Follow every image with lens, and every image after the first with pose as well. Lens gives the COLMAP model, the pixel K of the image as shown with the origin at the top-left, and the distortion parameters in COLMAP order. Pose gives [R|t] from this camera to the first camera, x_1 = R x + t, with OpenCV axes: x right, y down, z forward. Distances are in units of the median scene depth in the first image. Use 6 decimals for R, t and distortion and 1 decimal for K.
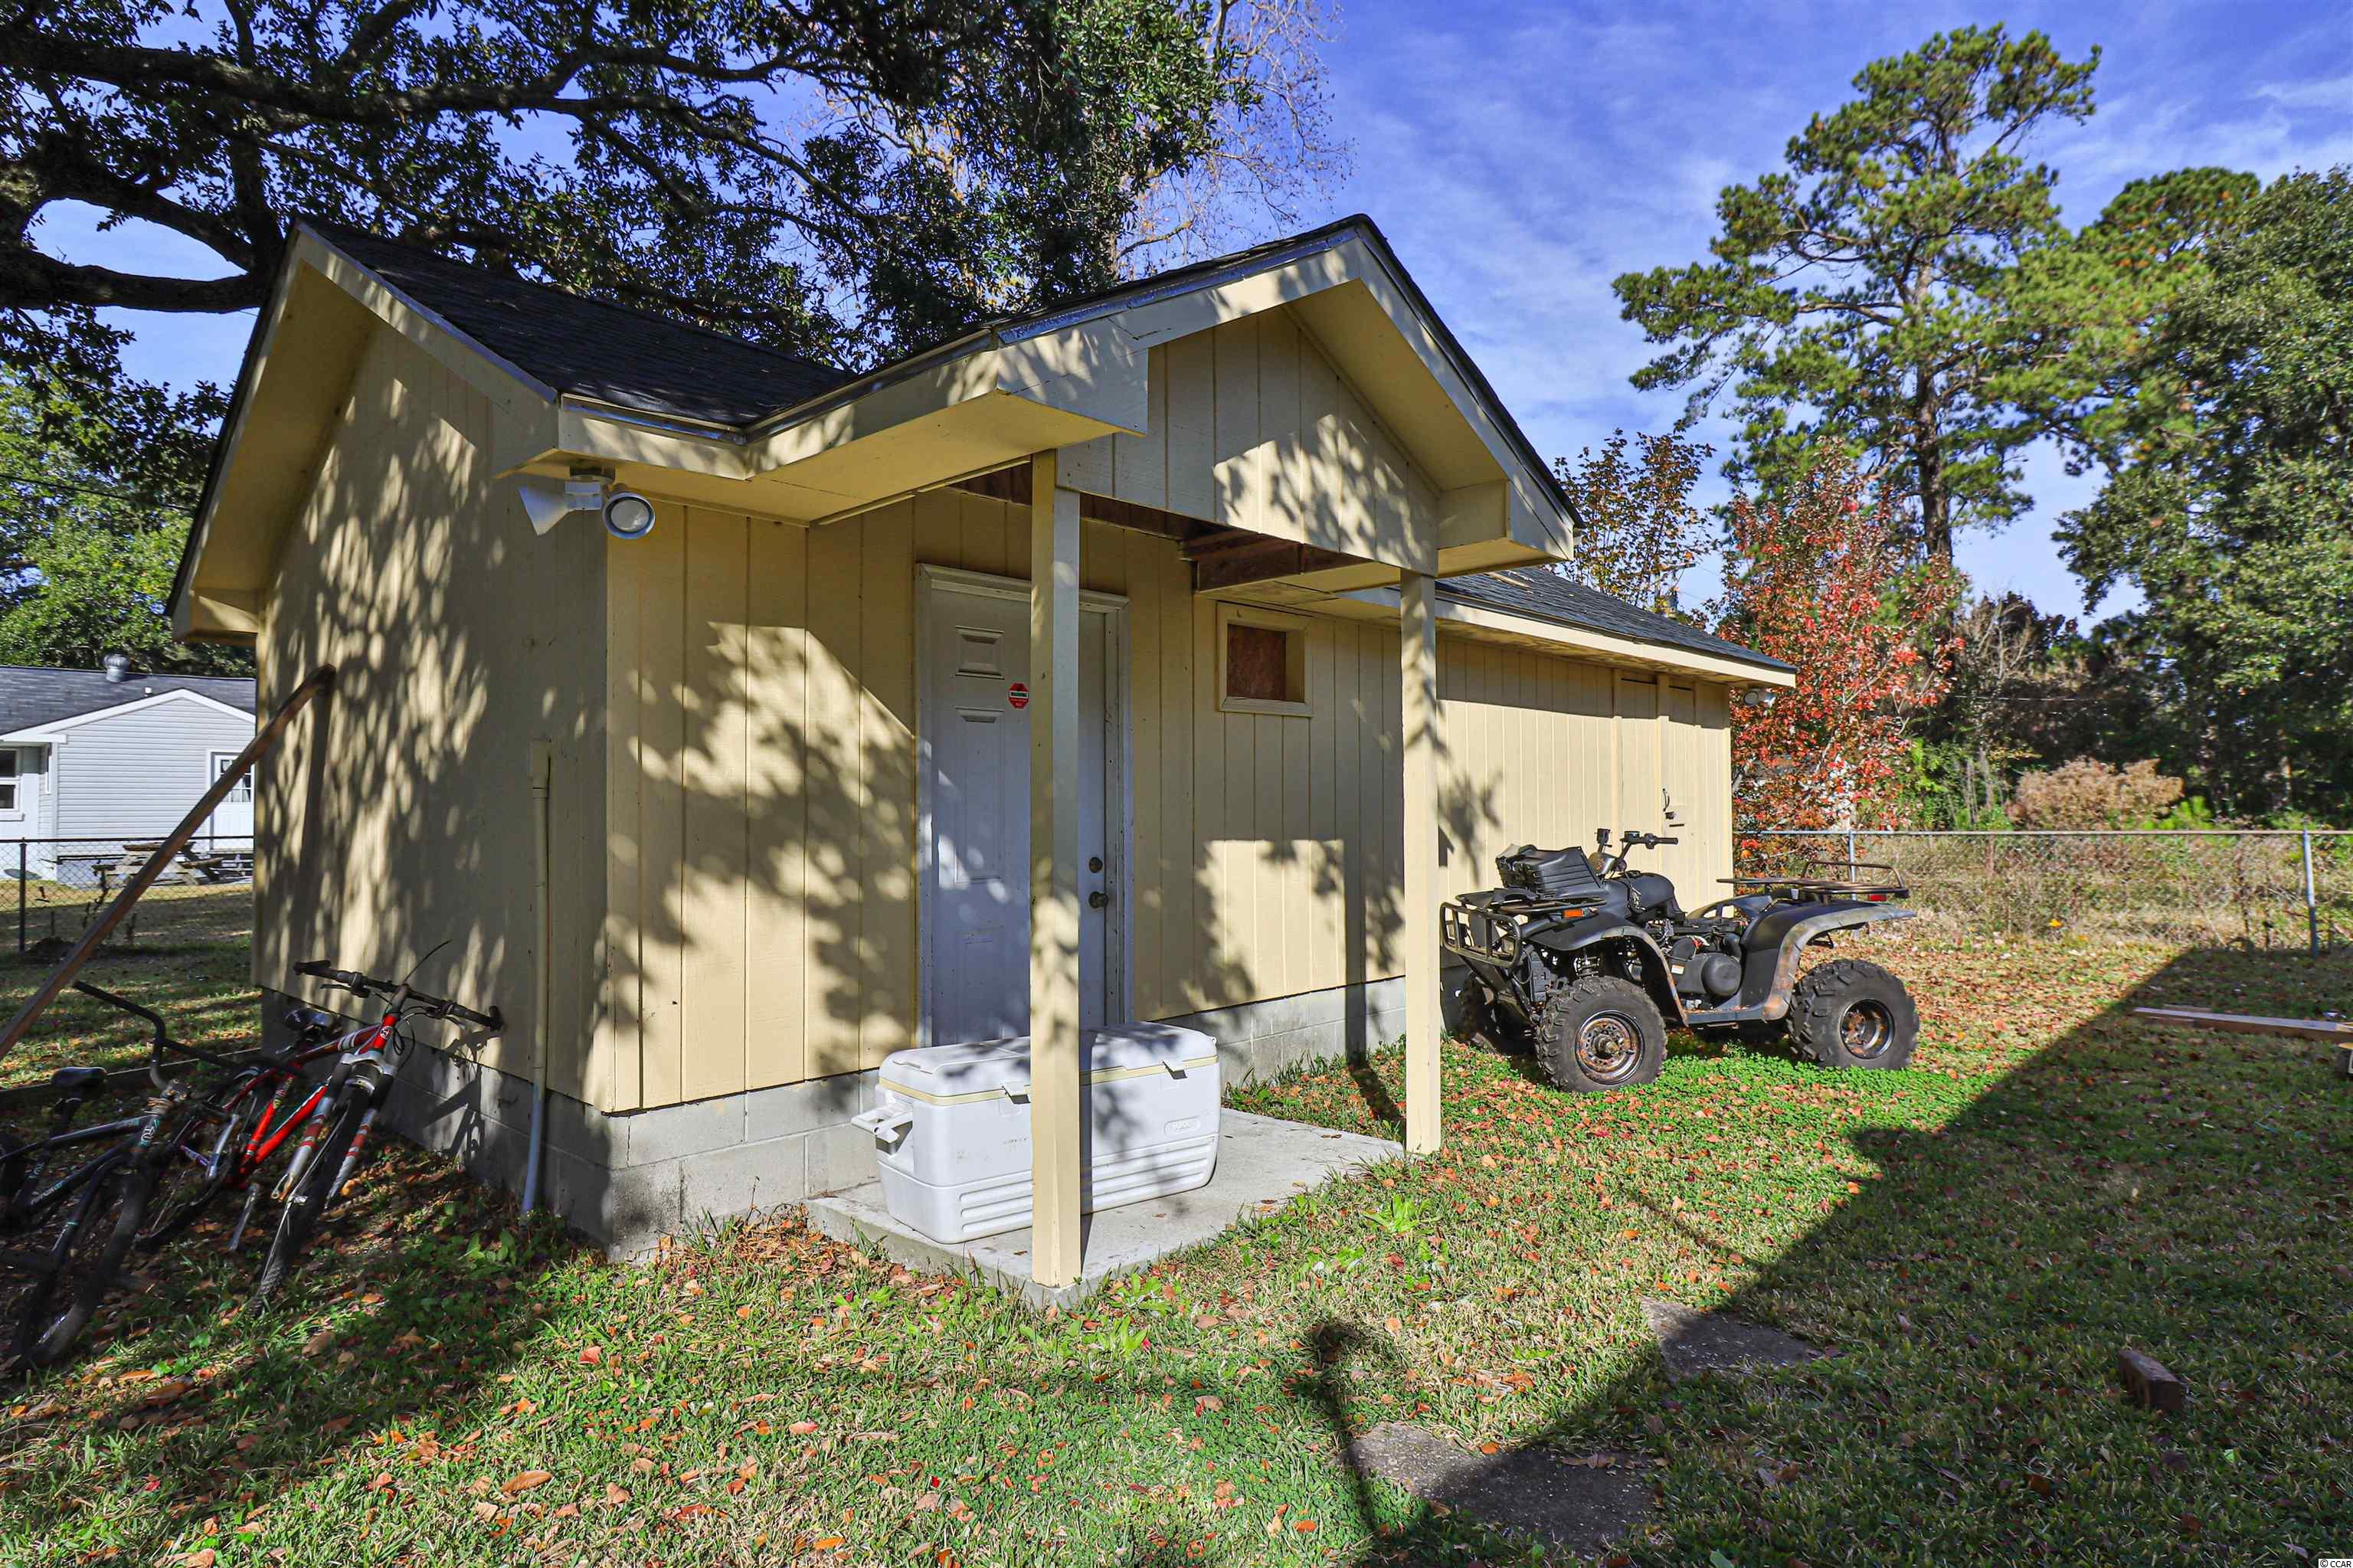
lens RADIAL K [[1222.7, 0, 1181.9], [0, 1222.7, 775.5], [0, 0, 1]] dist [0.001670, -0.001427]
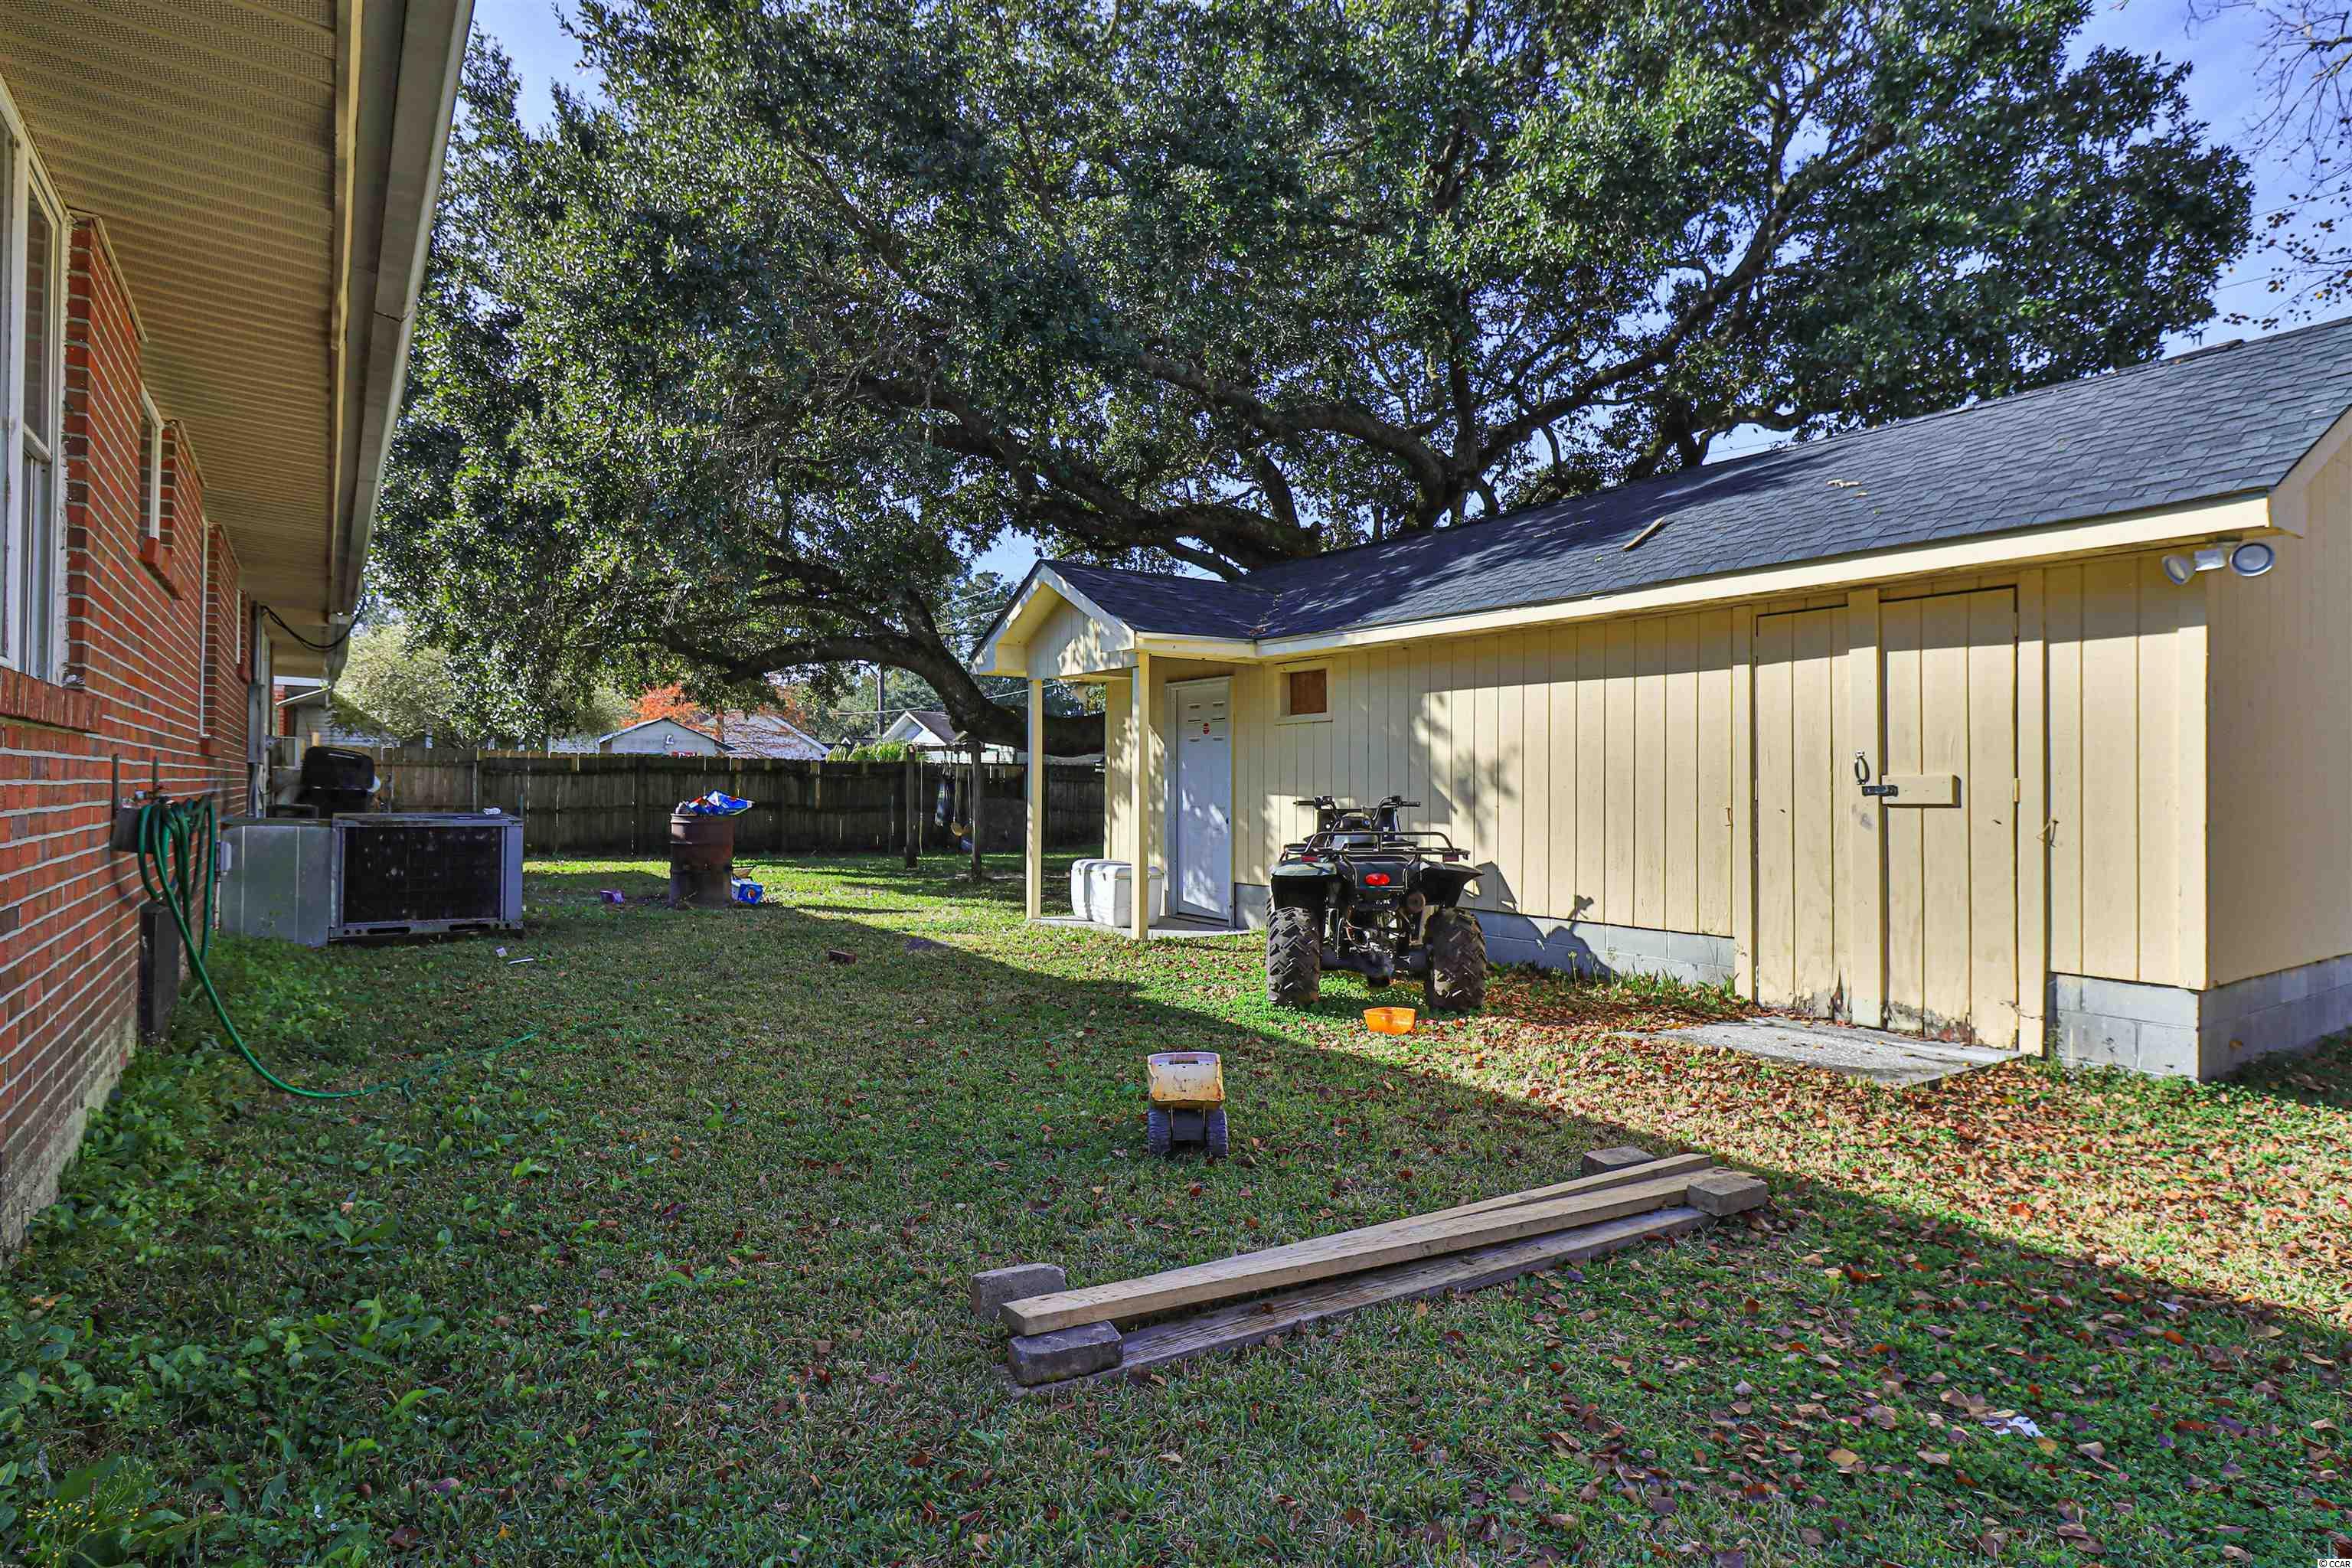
lens RADIAL K [[1222.2, 0, 1181.4], [0, 1222.2, 775.5], [0, 0, 1]] dist [0.001670, -0.001427]
pose [[-0.192435, -0.008141, -0.981276, 2.172920], [0.014797, 0.999828, -0.011196, 0.048652], [0.981198, -0.016674, -0.192281, 1.423304]]
